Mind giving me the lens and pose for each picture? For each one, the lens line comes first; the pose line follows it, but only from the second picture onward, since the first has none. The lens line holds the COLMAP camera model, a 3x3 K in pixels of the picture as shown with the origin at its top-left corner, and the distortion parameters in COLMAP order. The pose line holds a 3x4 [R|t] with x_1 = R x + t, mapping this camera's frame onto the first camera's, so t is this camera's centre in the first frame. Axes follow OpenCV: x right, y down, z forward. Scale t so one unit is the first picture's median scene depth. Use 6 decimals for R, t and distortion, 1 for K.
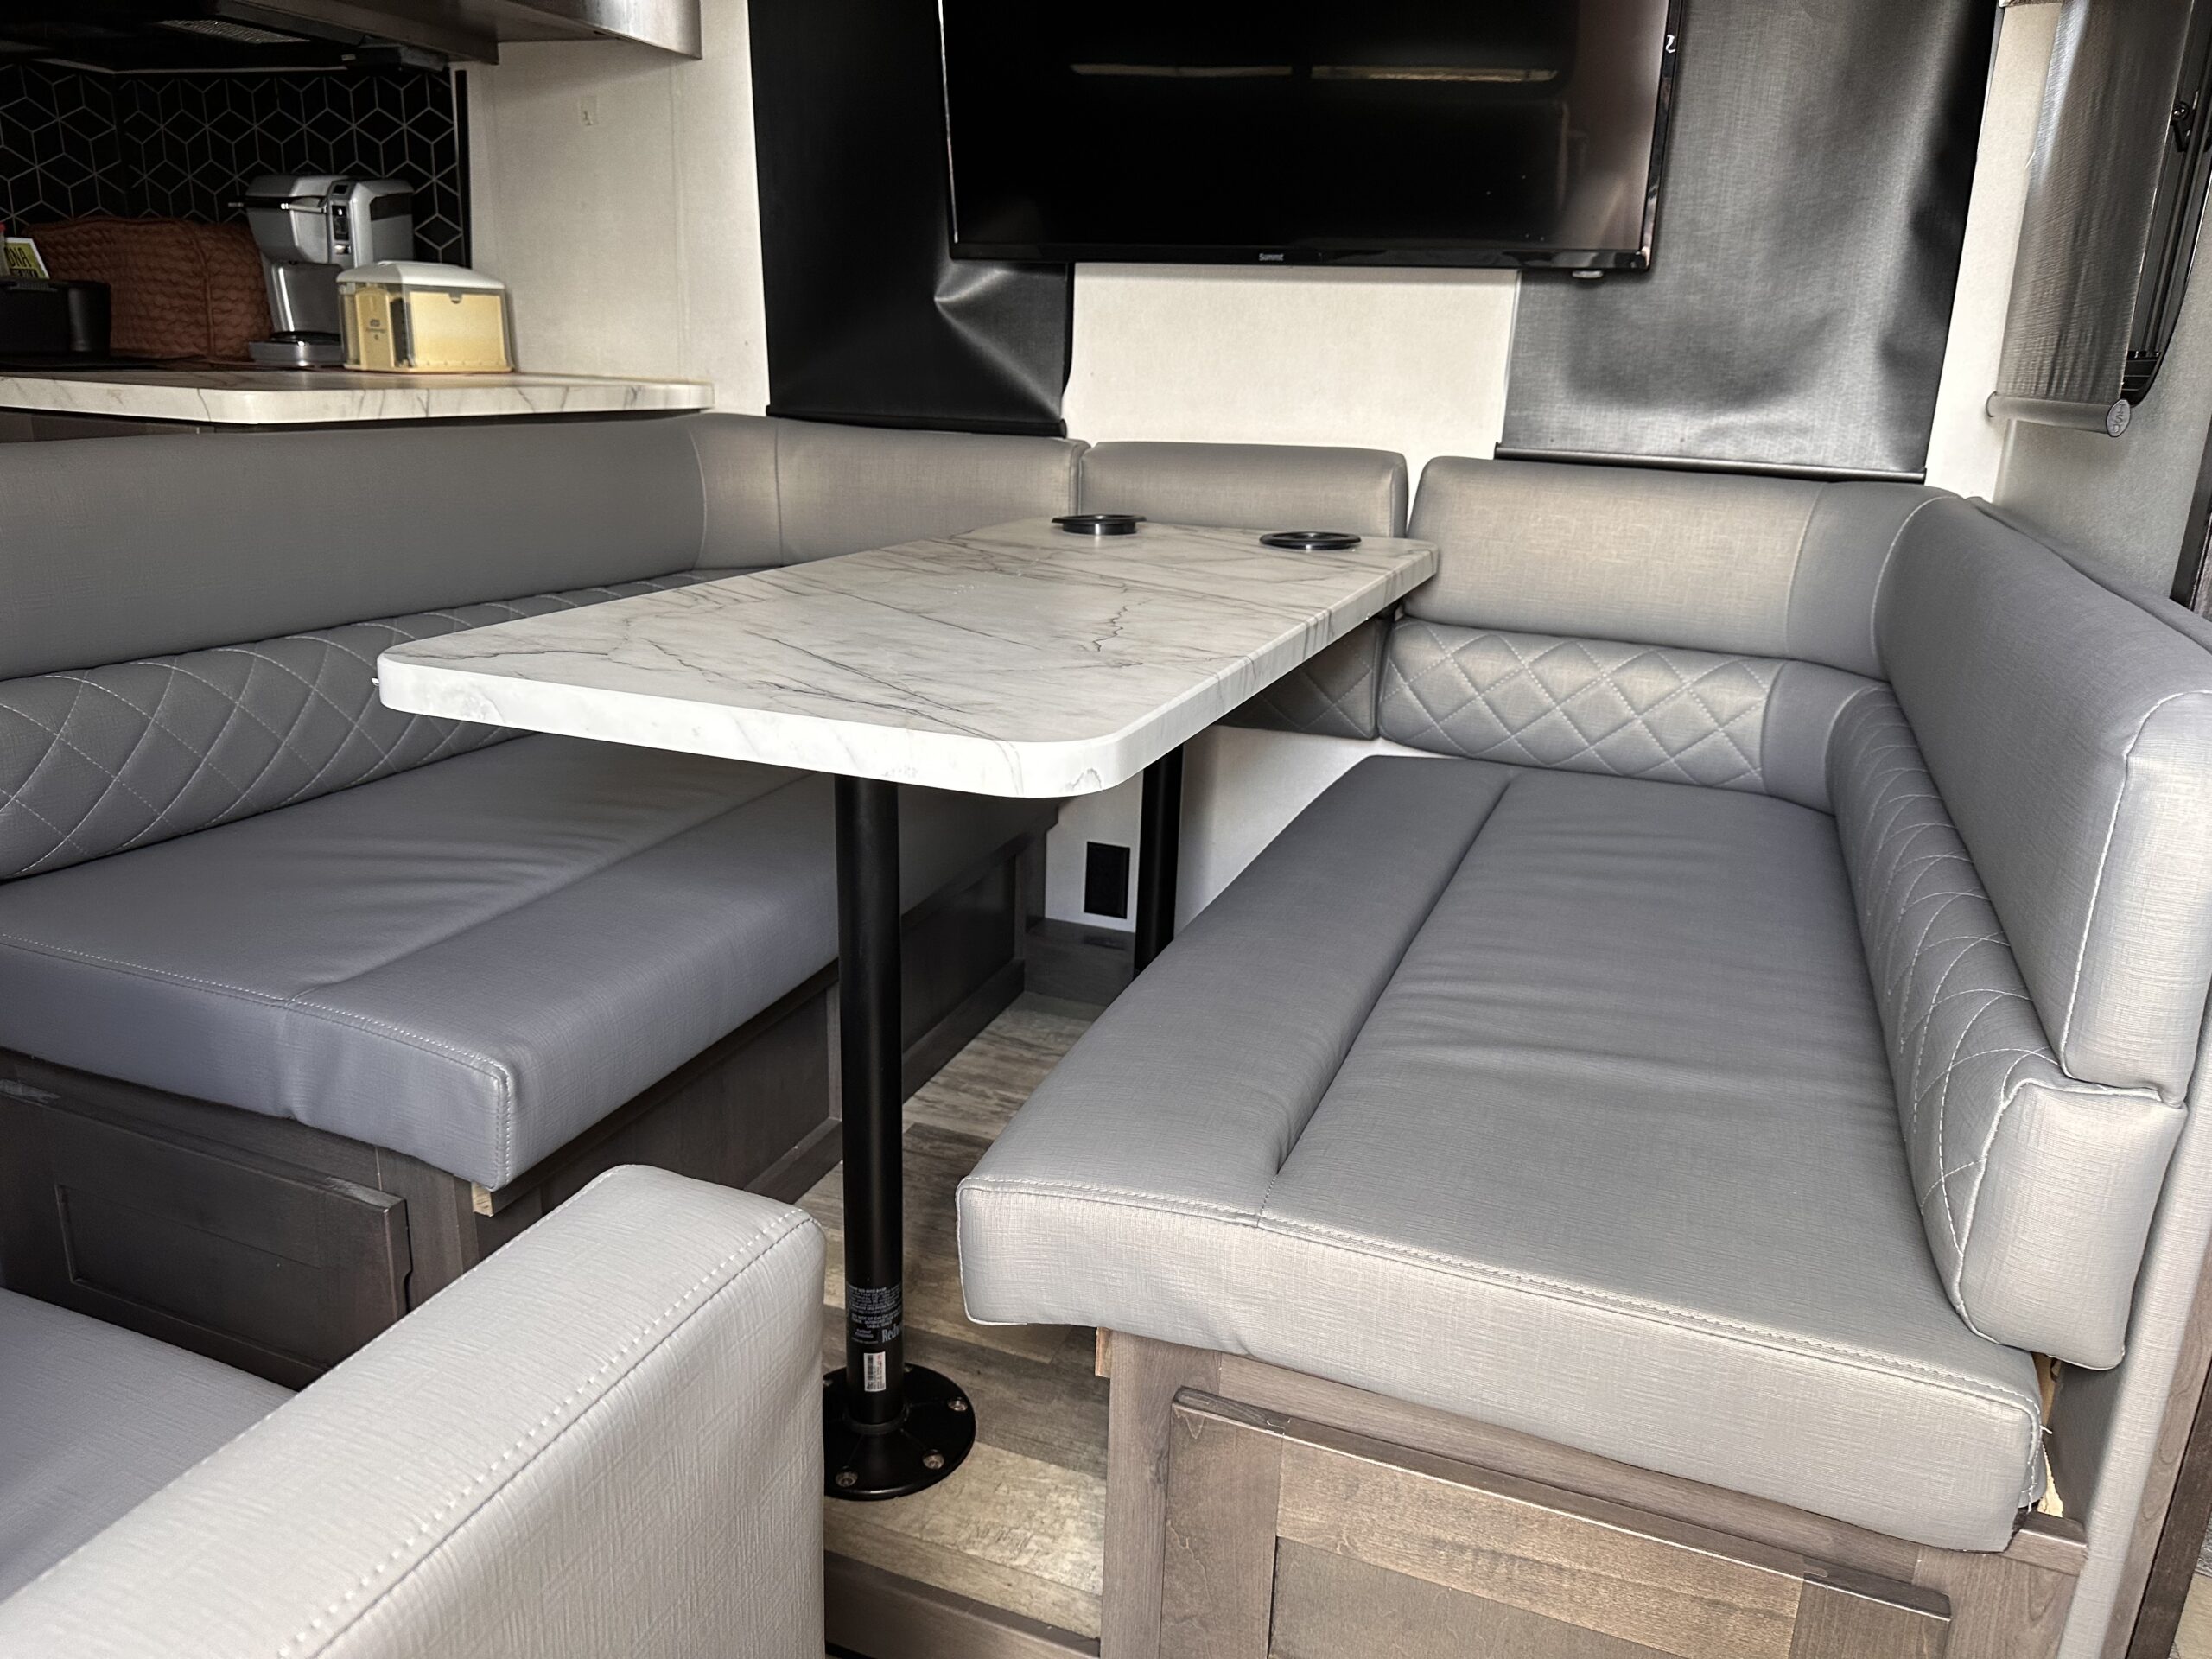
lens RADIAL K [[1551.3, 0, 1144.6], [0, 1551.3, 849.8], [0, 0, 1]] dist [-0.035251, 0.009892]
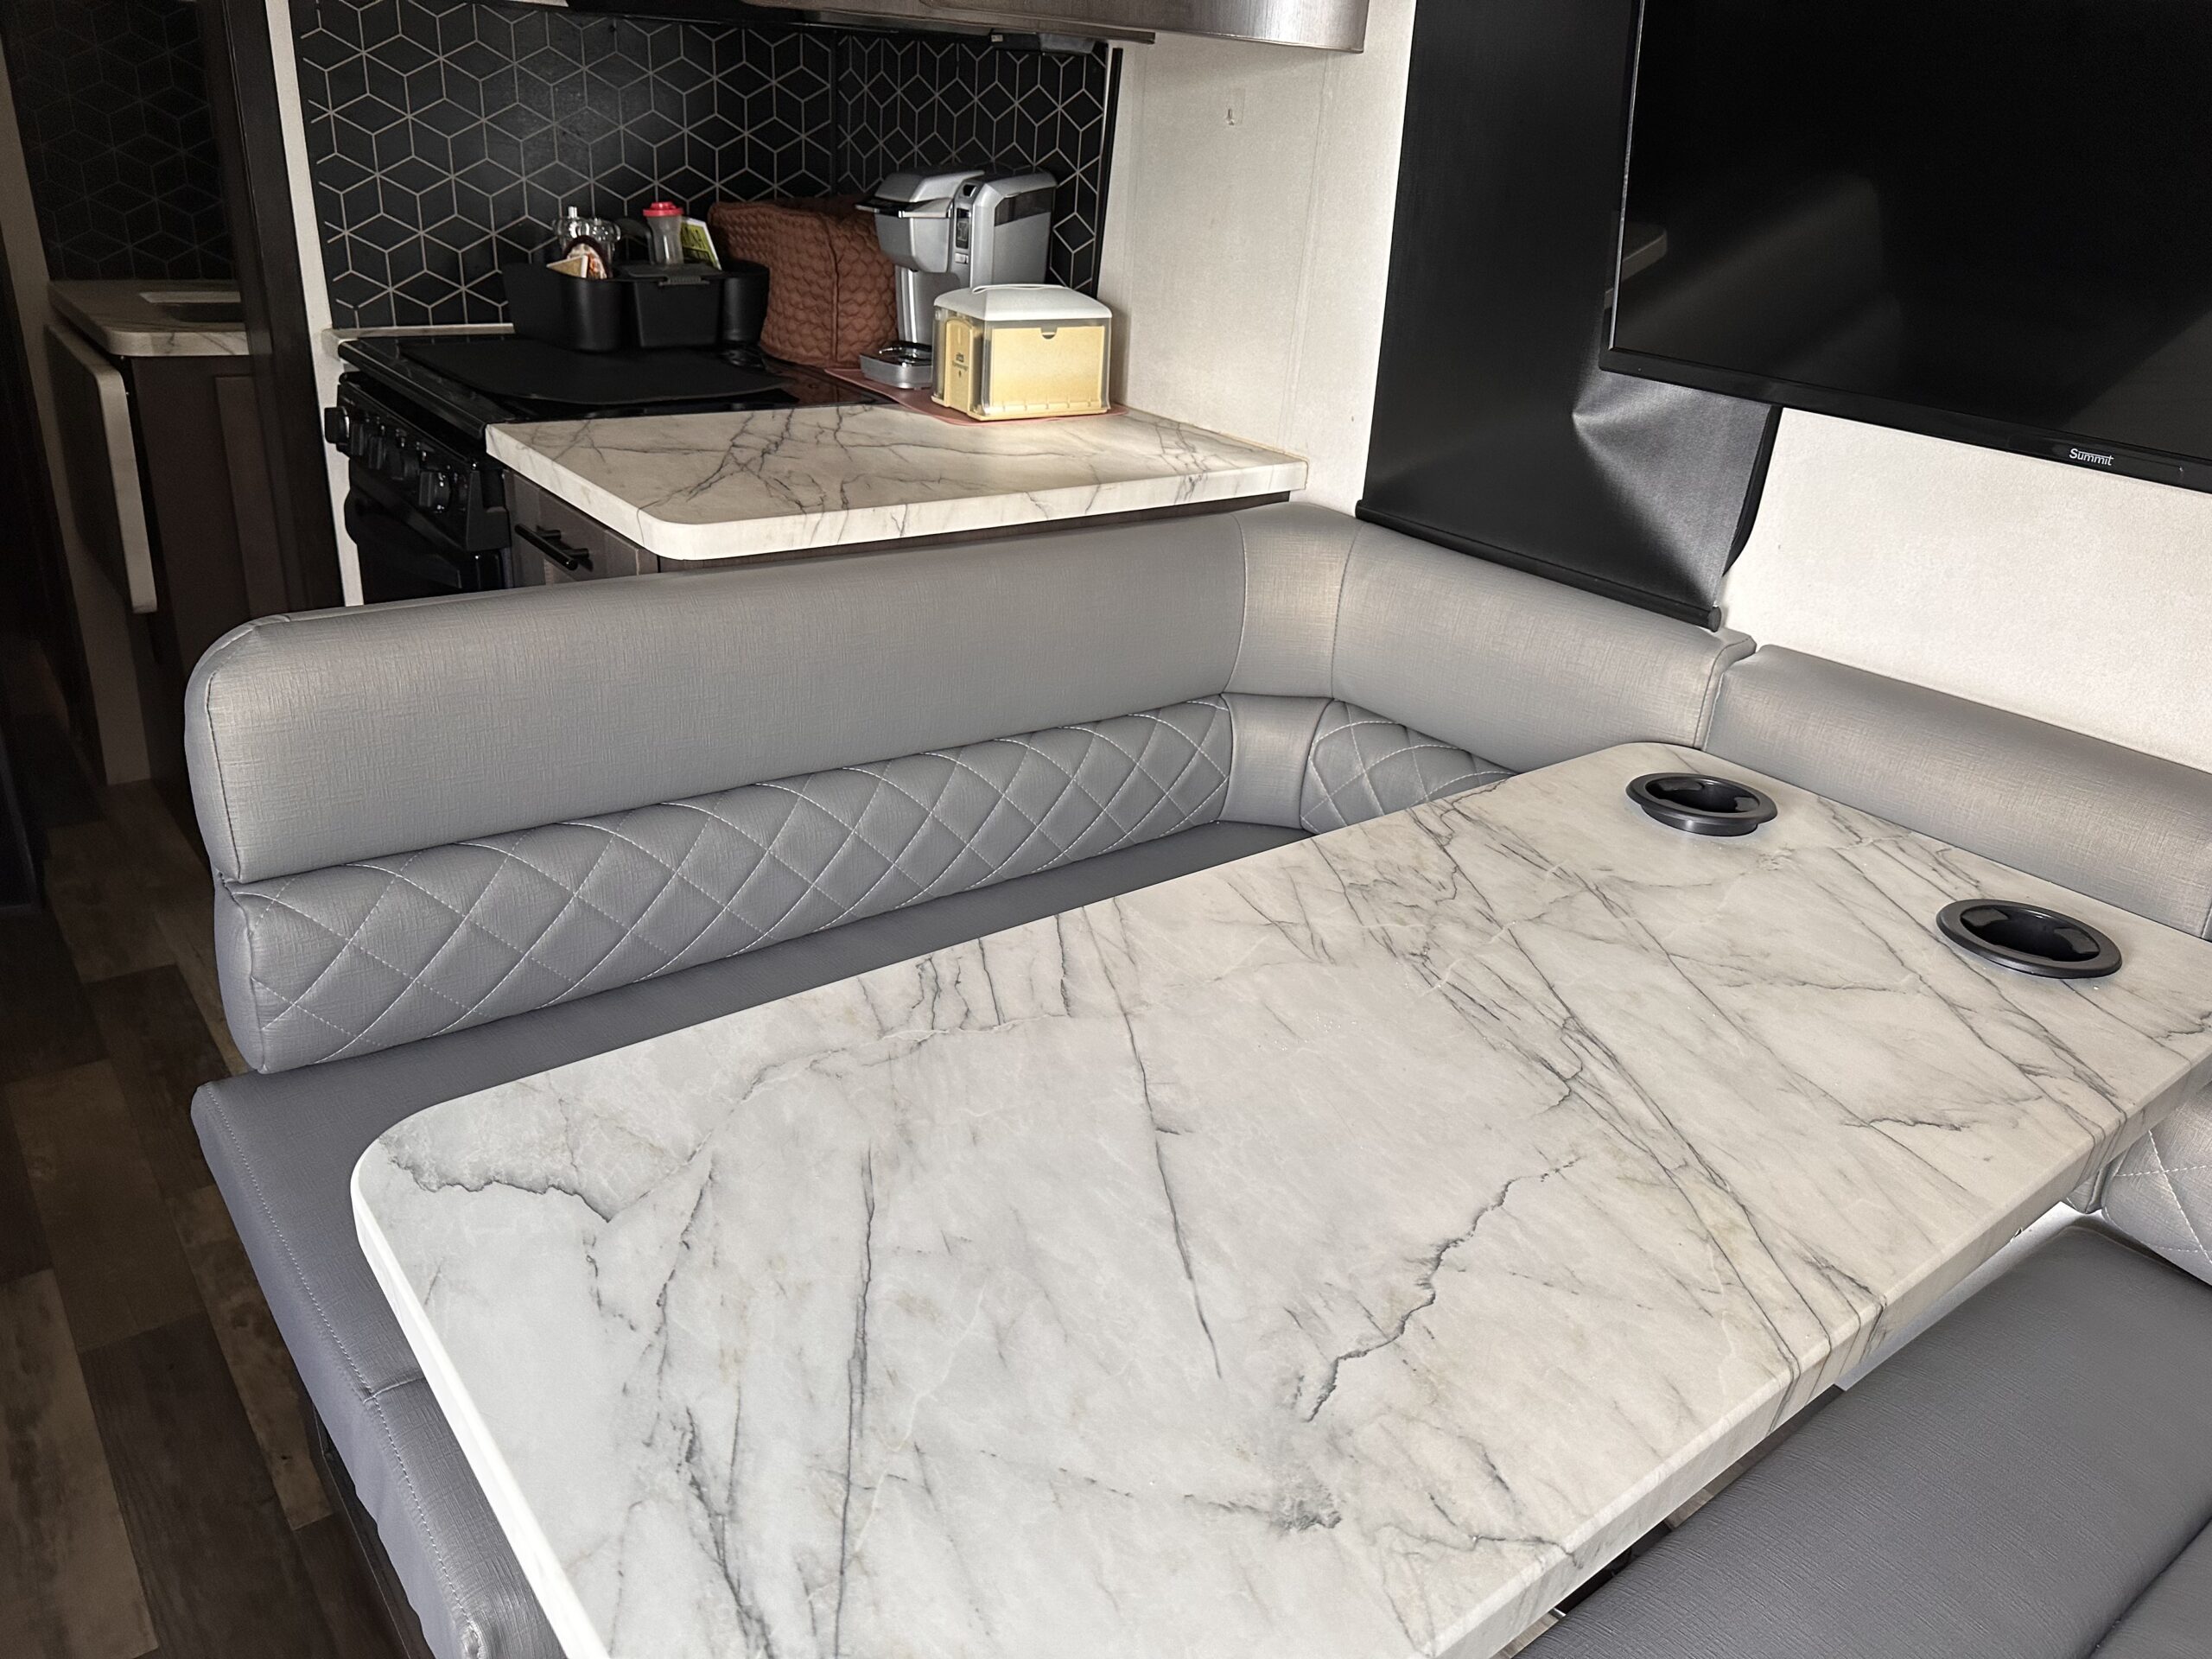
lens RADIAL K [[1596.9, 0, 1106.0], [0, 1596.9, 829.5], [0, 0, 1]] dist [0.035353, -0.044565]
pose [[0.851555, 0.231693, -0.470290, 0.074450], [-0.194540, 0.972647, 0.126931, -0.214404], [0.486836, -0.016598, 0.873336, 0.225345]]
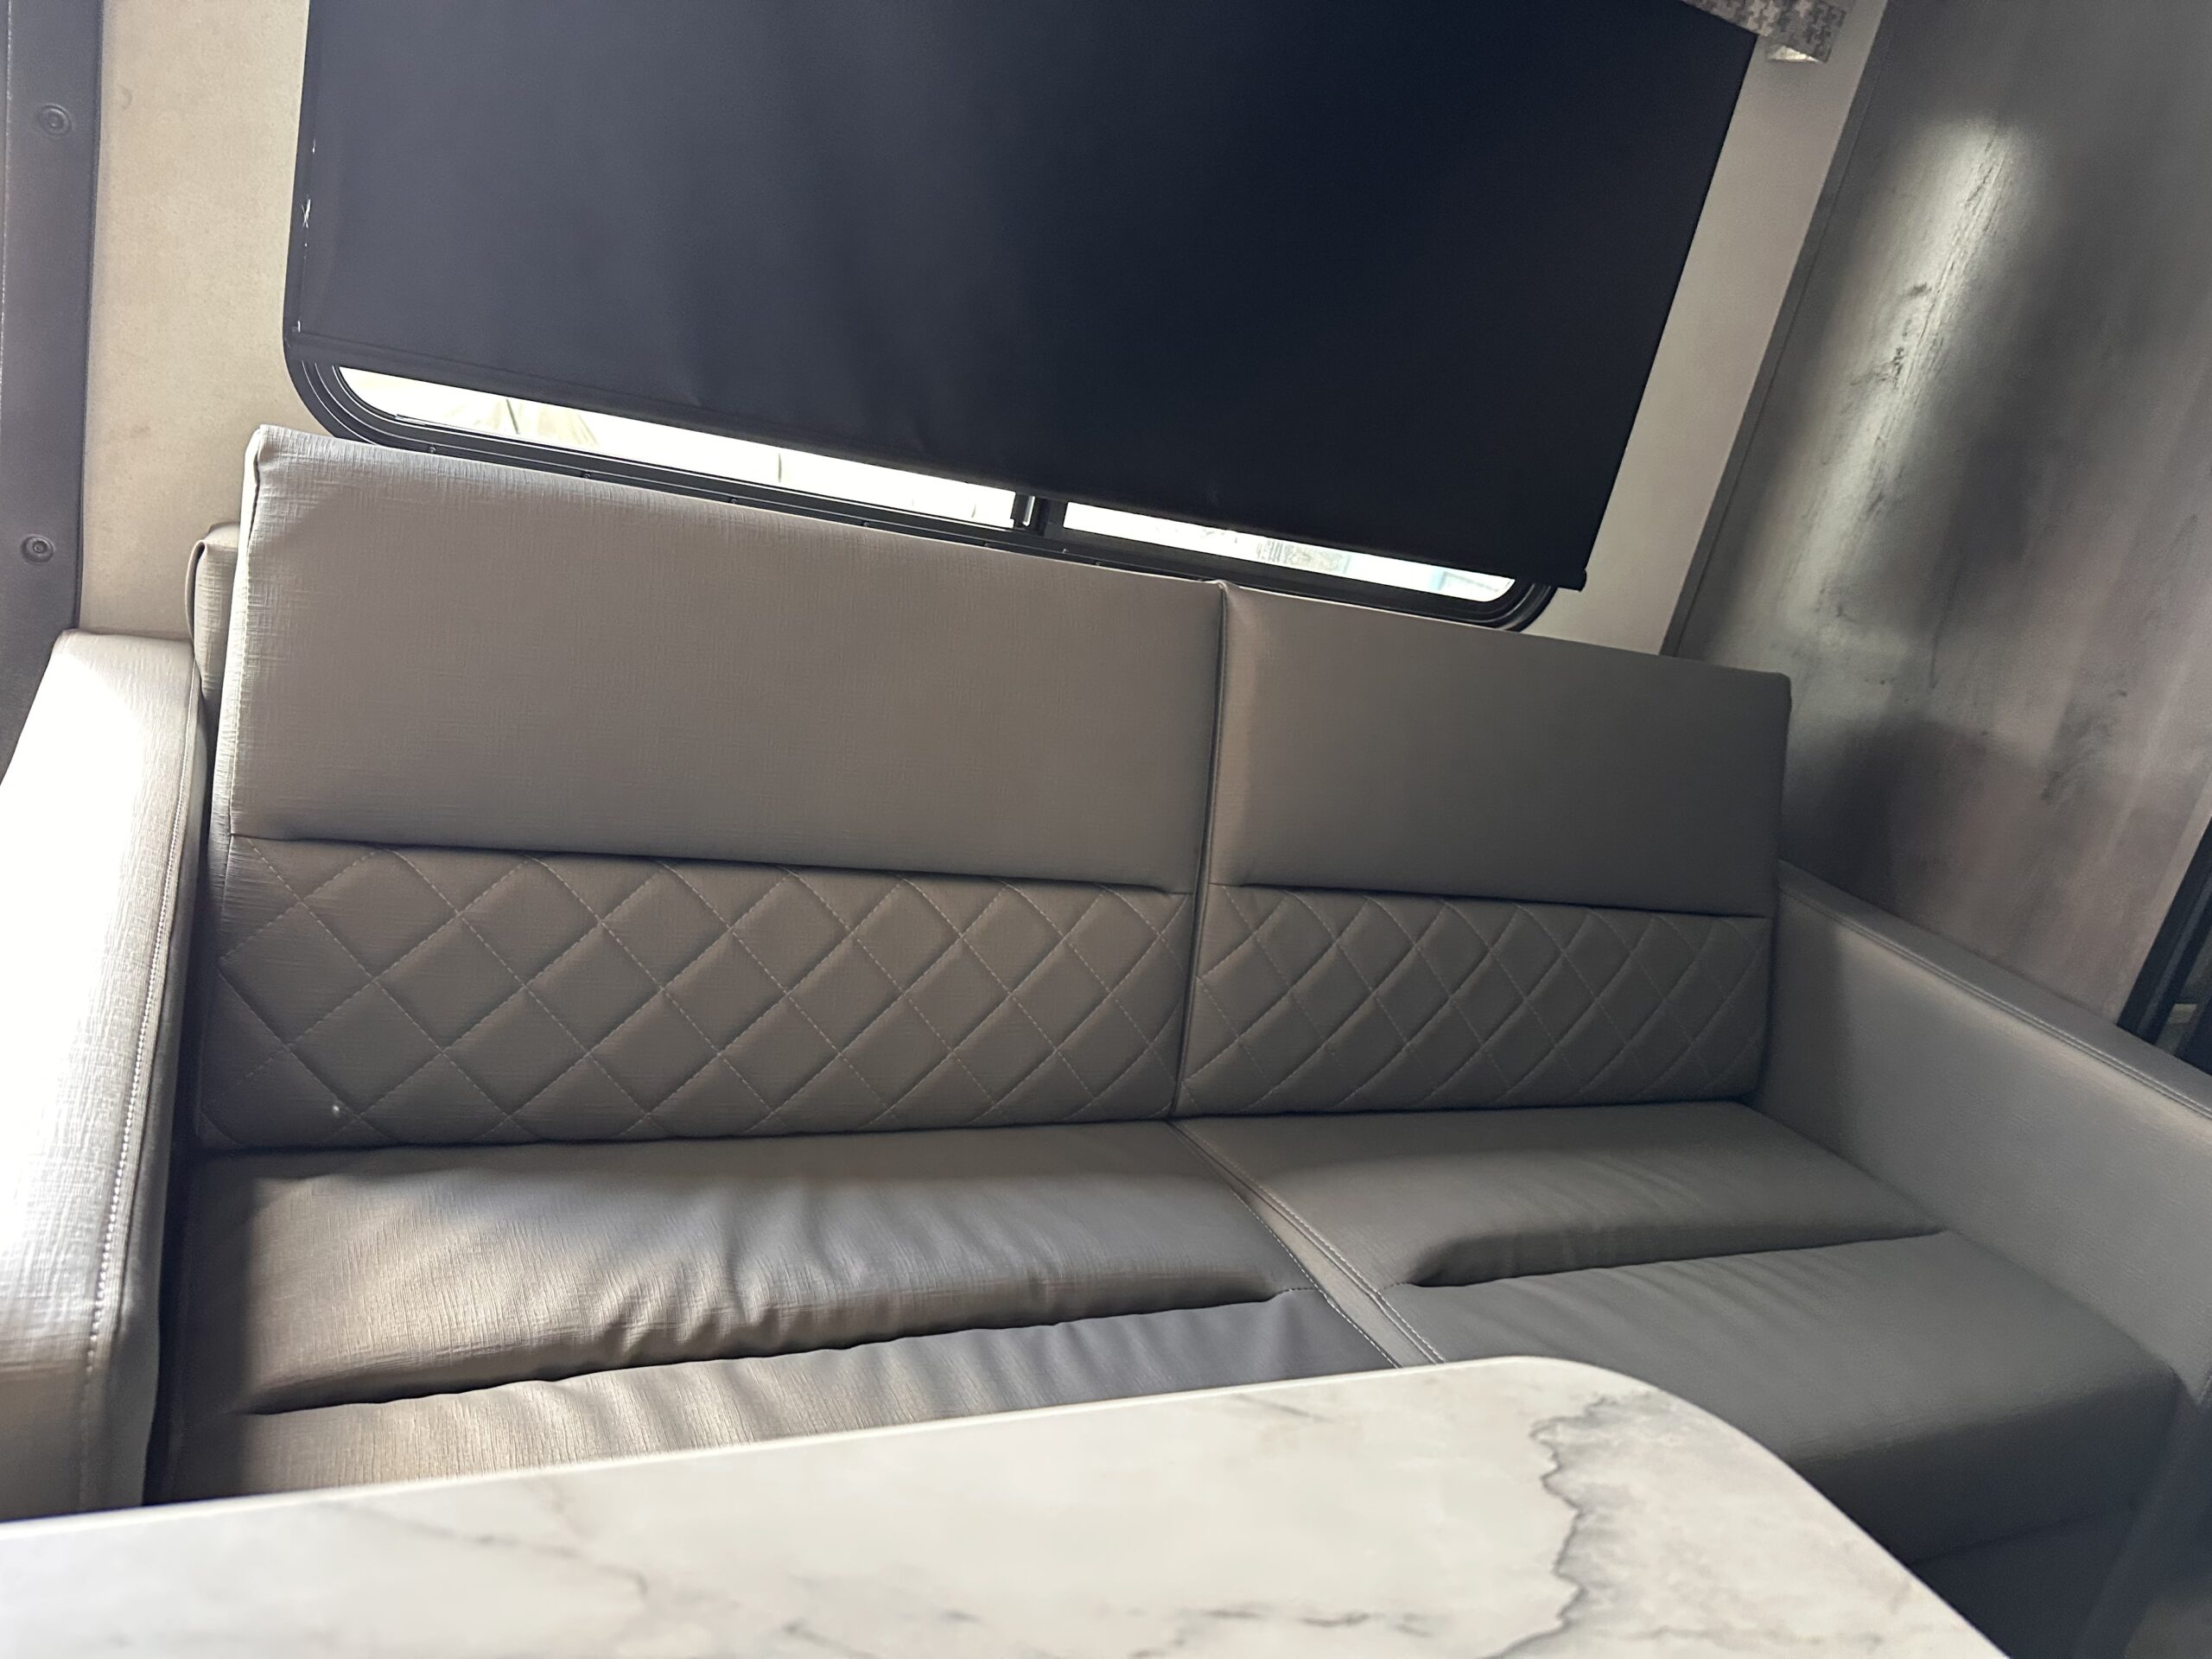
lens RADIAL K [[1591.6, 0, 1106.1], [0, 1591.6, 751.8], [0, 0, 1]] dist [0.022984, -0.005025]
pose [[-0.652176, -0.006382, -0.758041, -0.023085], [-0.474361, 0.783432, 0.401518, -0.179045], [0.591311, 0.621445, -0.513962, 0.486377]]
